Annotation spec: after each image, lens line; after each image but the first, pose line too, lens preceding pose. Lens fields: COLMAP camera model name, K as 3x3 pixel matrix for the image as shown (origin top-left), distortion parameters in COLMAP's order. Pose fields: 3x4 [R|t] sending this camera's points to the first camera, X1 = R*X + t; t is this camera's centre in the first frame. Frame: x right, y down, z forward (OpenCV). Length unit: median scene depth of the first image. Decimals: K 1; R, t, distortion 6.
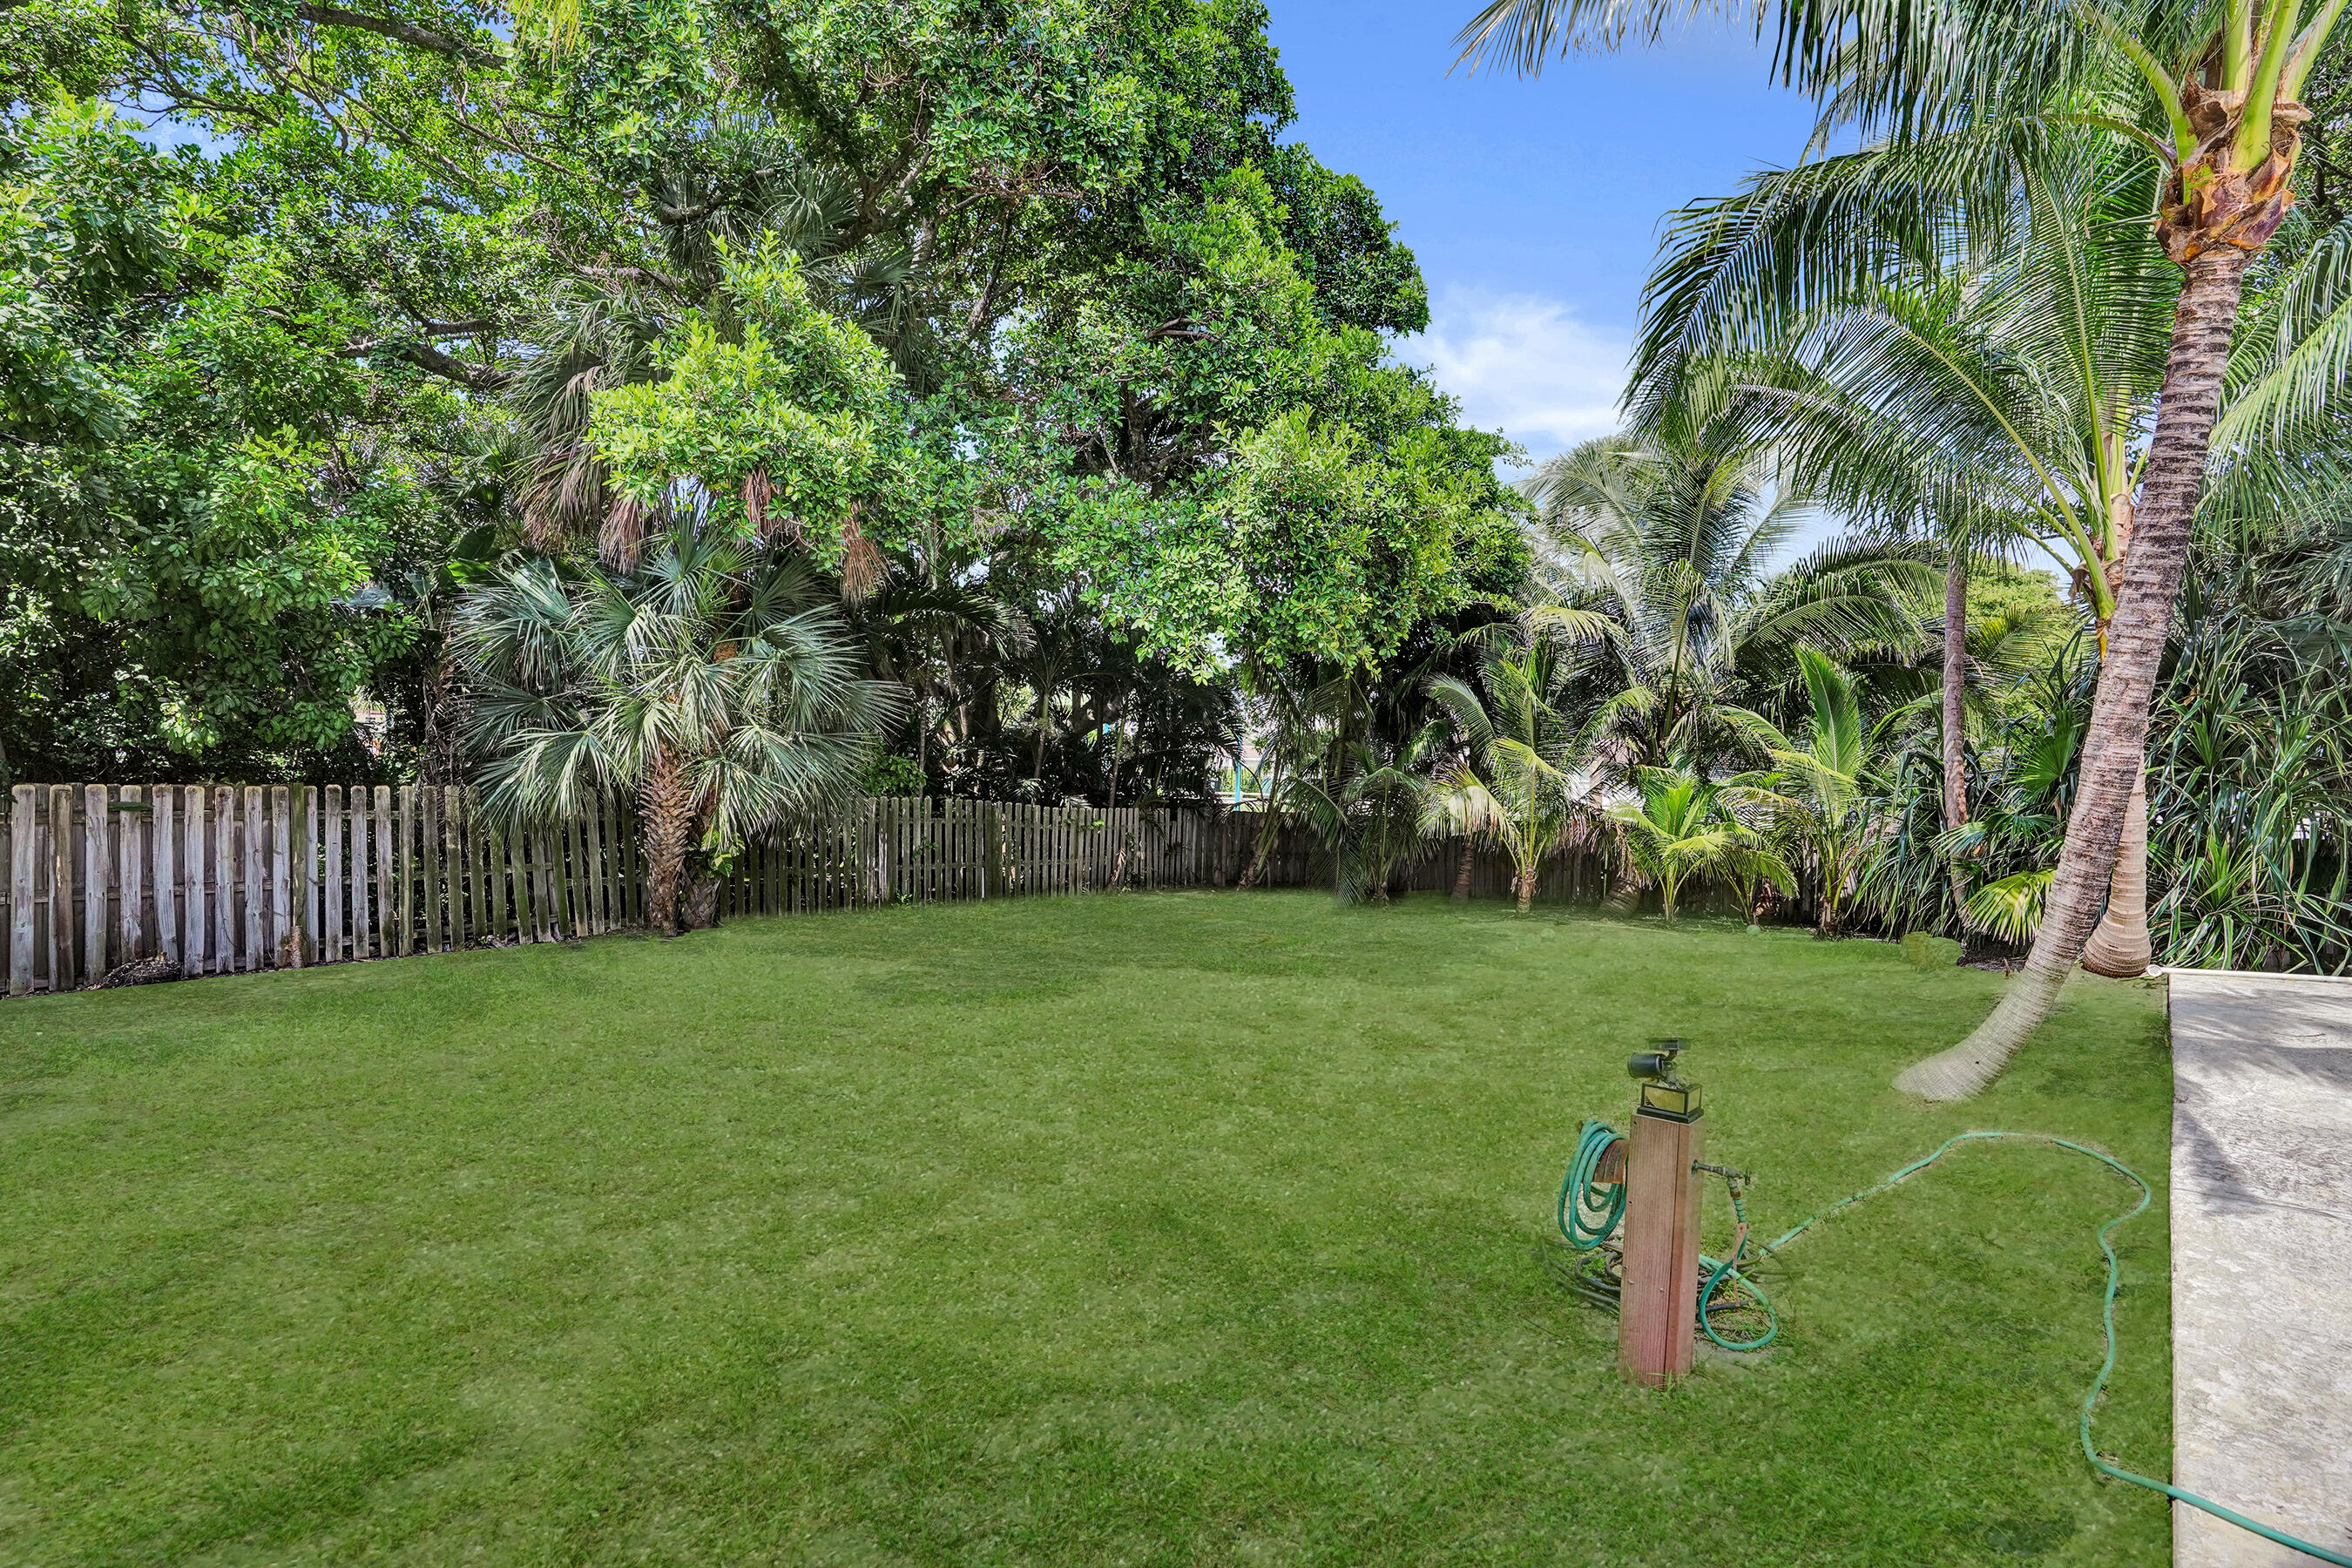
lens RADIAL K [[1139.2, 0, 1176.0], [0, 1139.2, 784.0], [0, 0, 1]] dist [-0.053826, 0.017114]
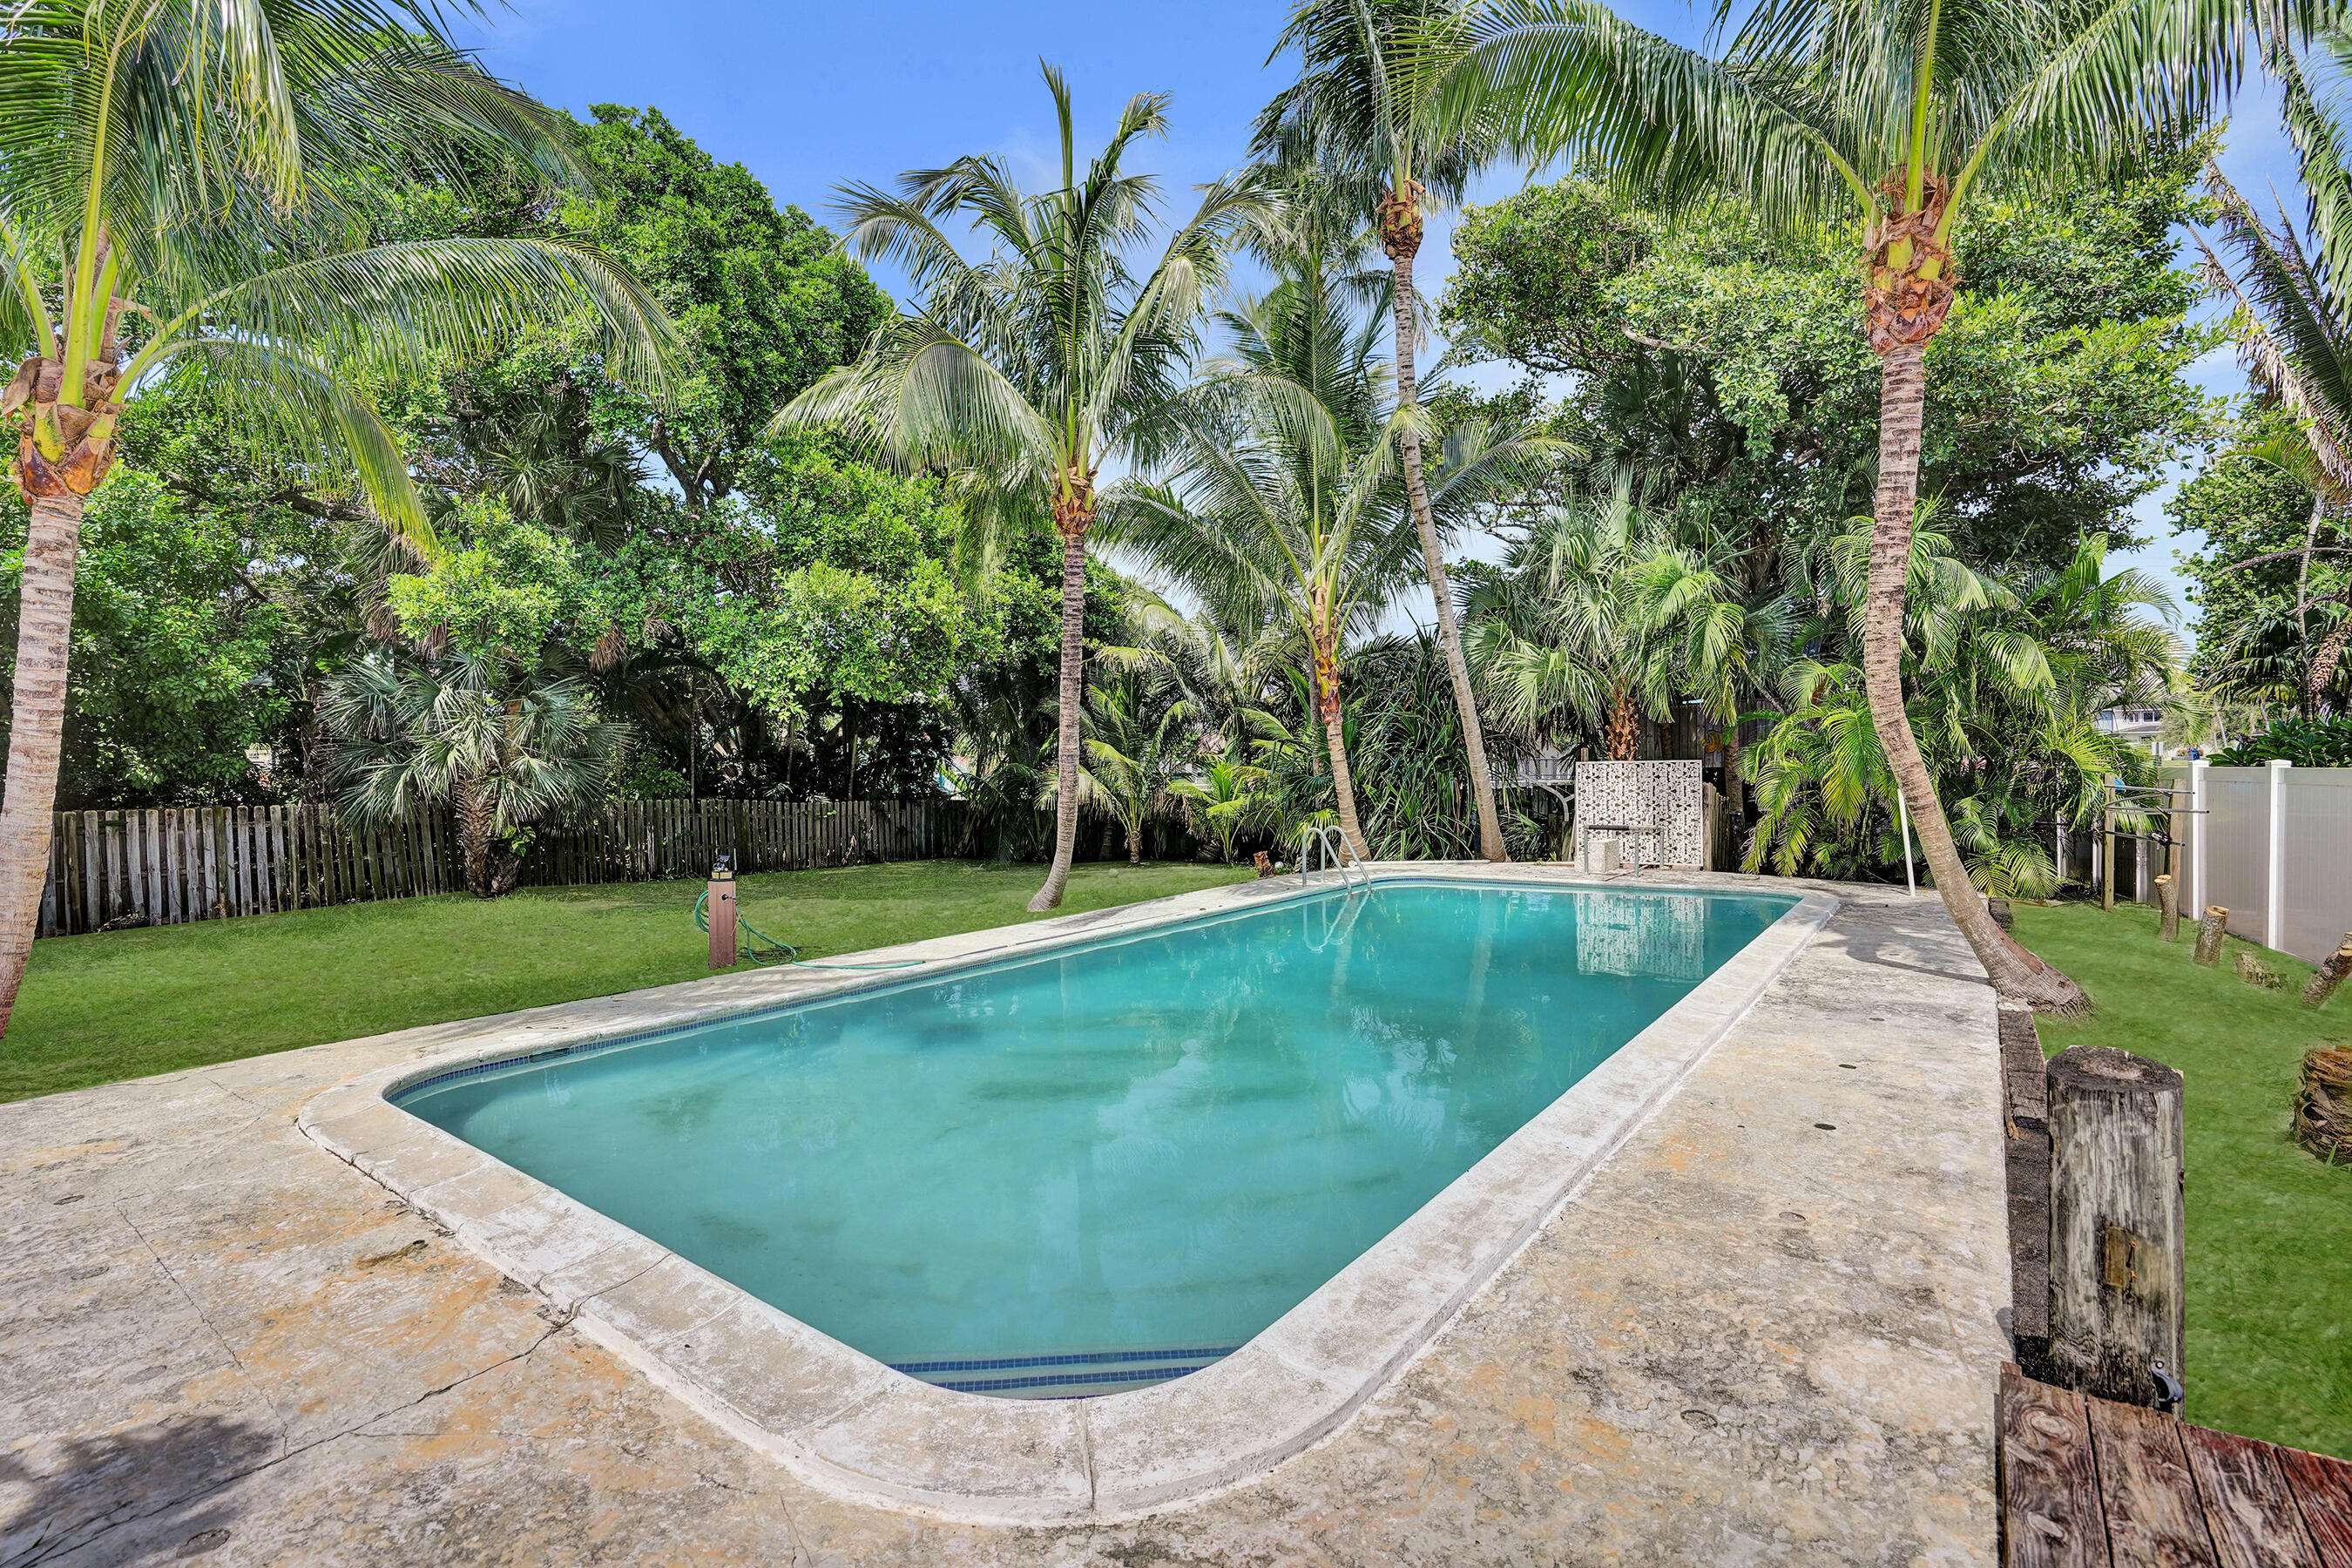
lens RADIAL K [[1085.5, 0, 1171.9], [0, 1085.5, 780.2], [0, 0, 1]] dist [-0.053536, 0.013757]
pose [[0.994782, -0.044587, 0.091765, 0.369195], [0.044733, 0.998999, 0.000468, 0.021081], [-0.091694, 0.003639, 0.995781, -0.532842]]
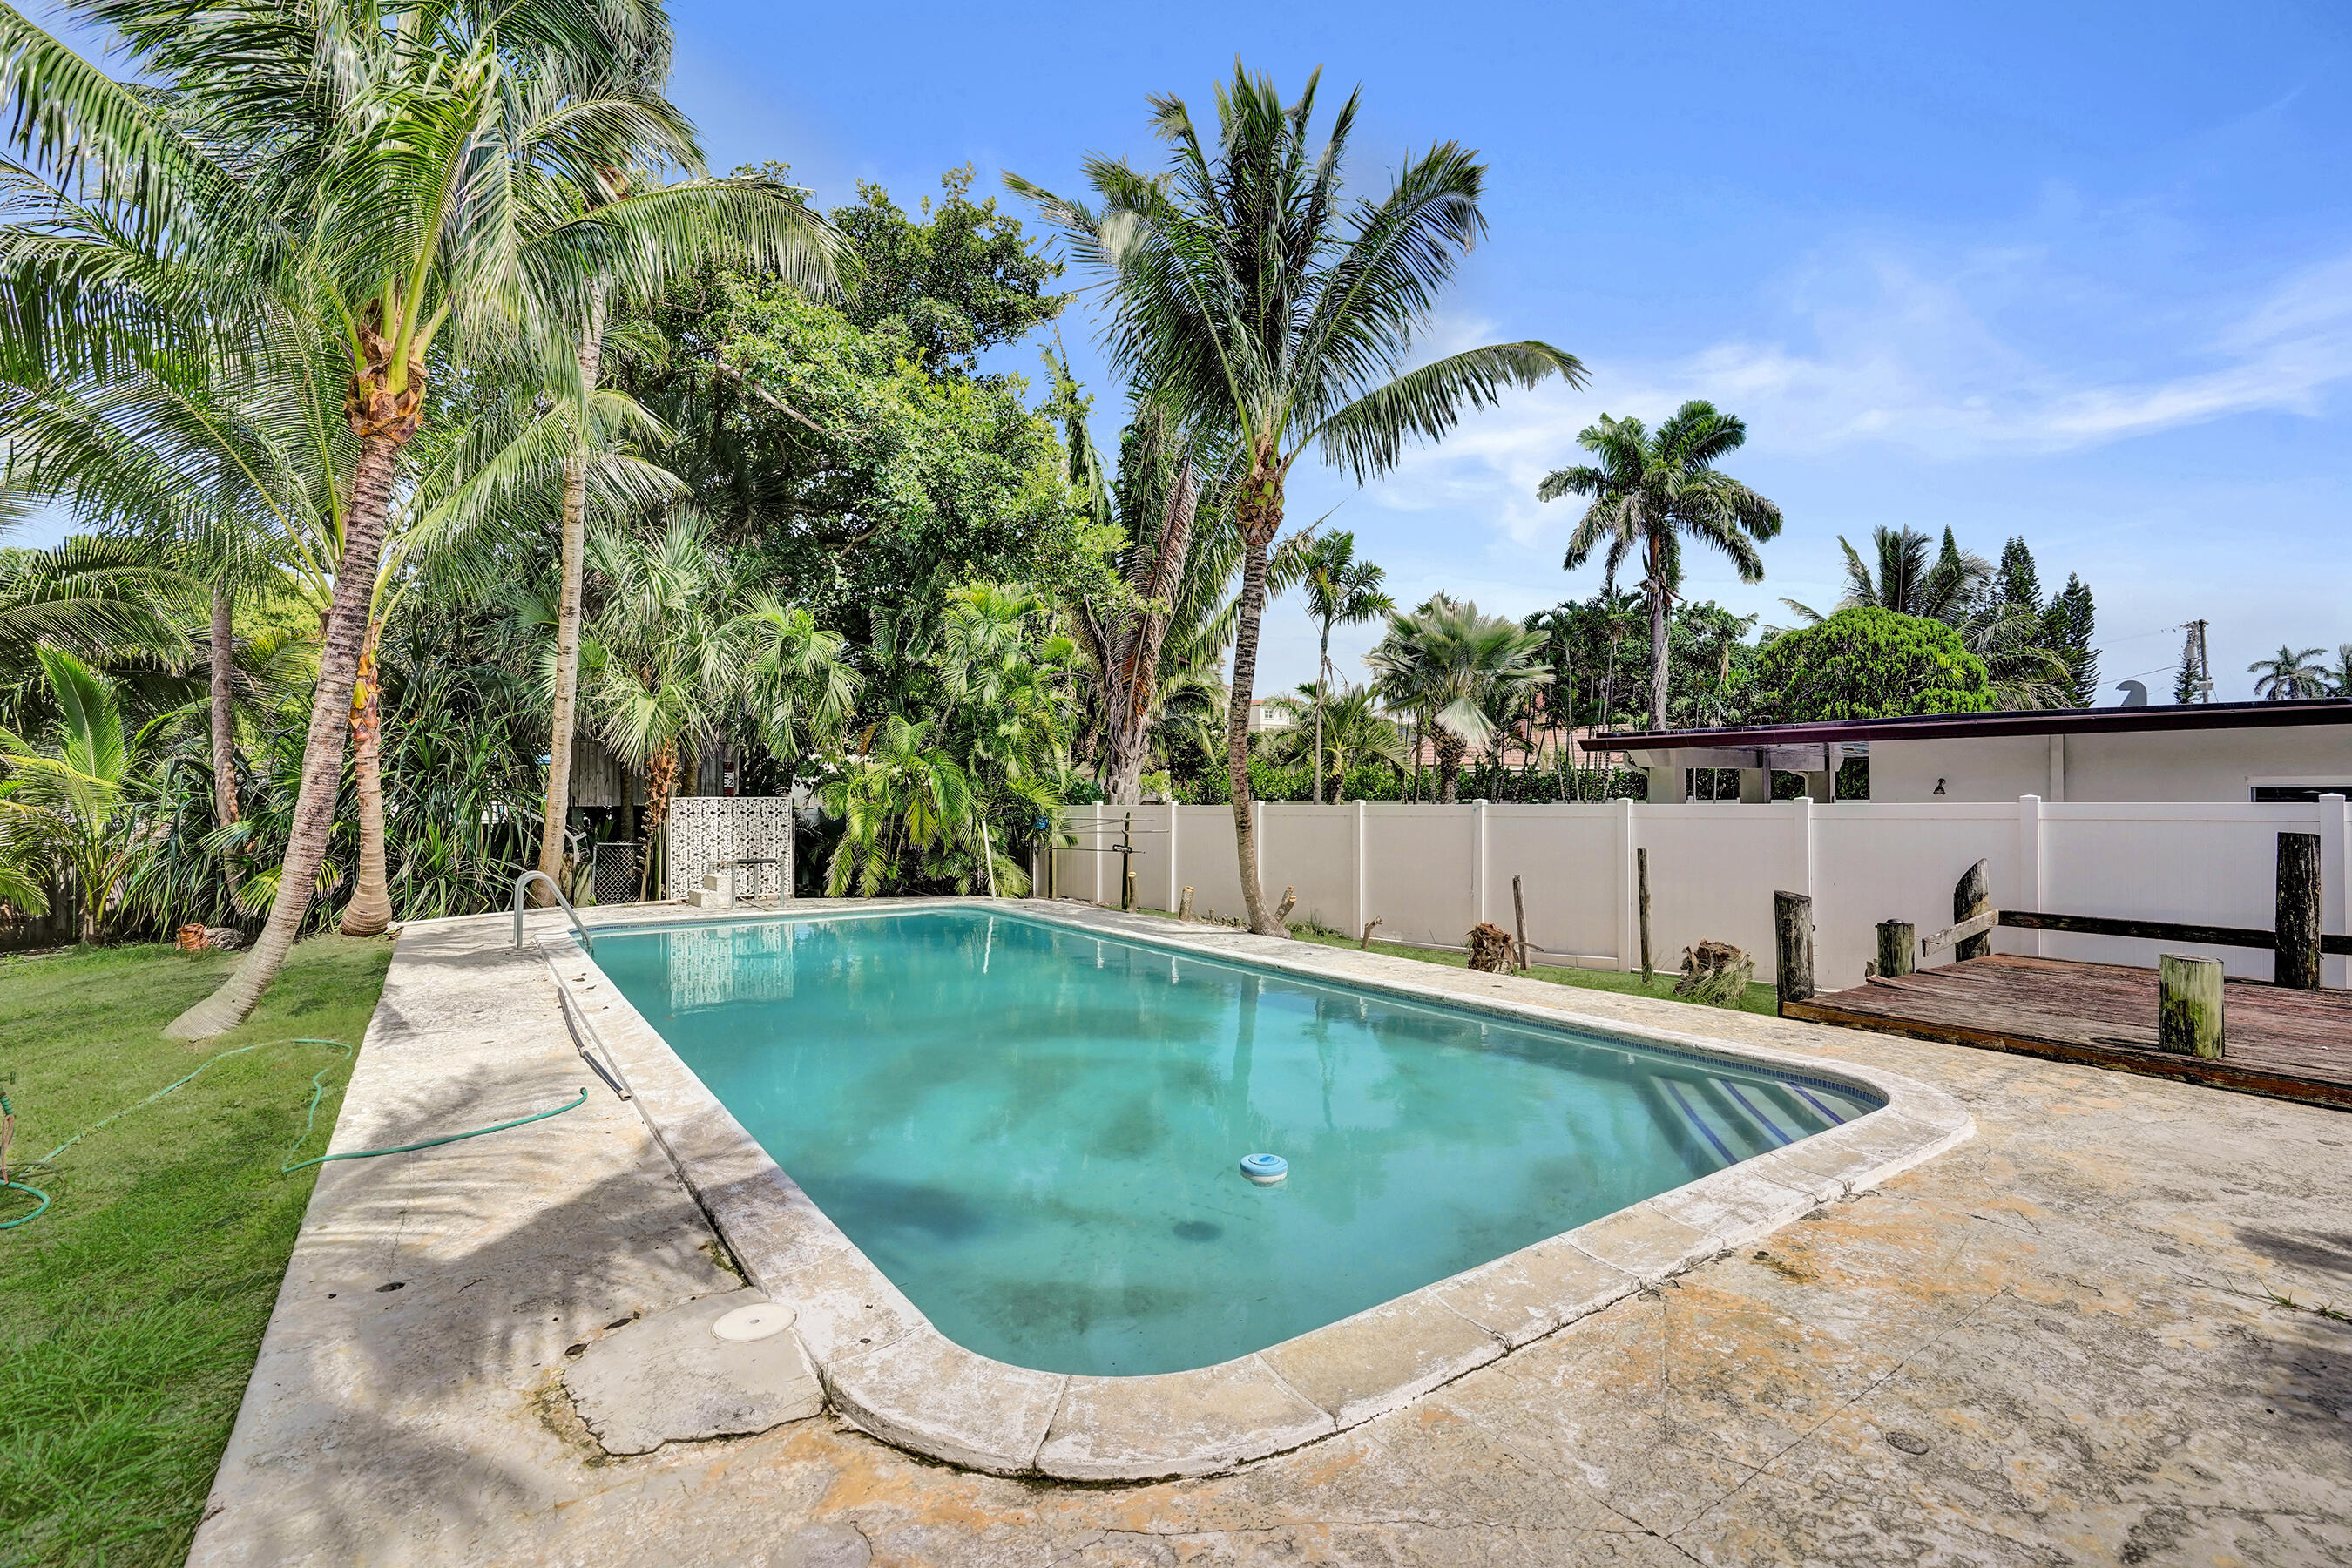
lens RADIAL K [[1082.6, 0, 1174.8], [0, 1082.6, 789.7], [0, 0, 1]] dist [-0.067237, 0.023728]
pose [[0.231648, -0.022040, 0.972550, -0.093168], [0.021032, 0.999623, 0.017644, 0.003687], [-0.972572, 0.016367, 0.232024, -0.168805]]
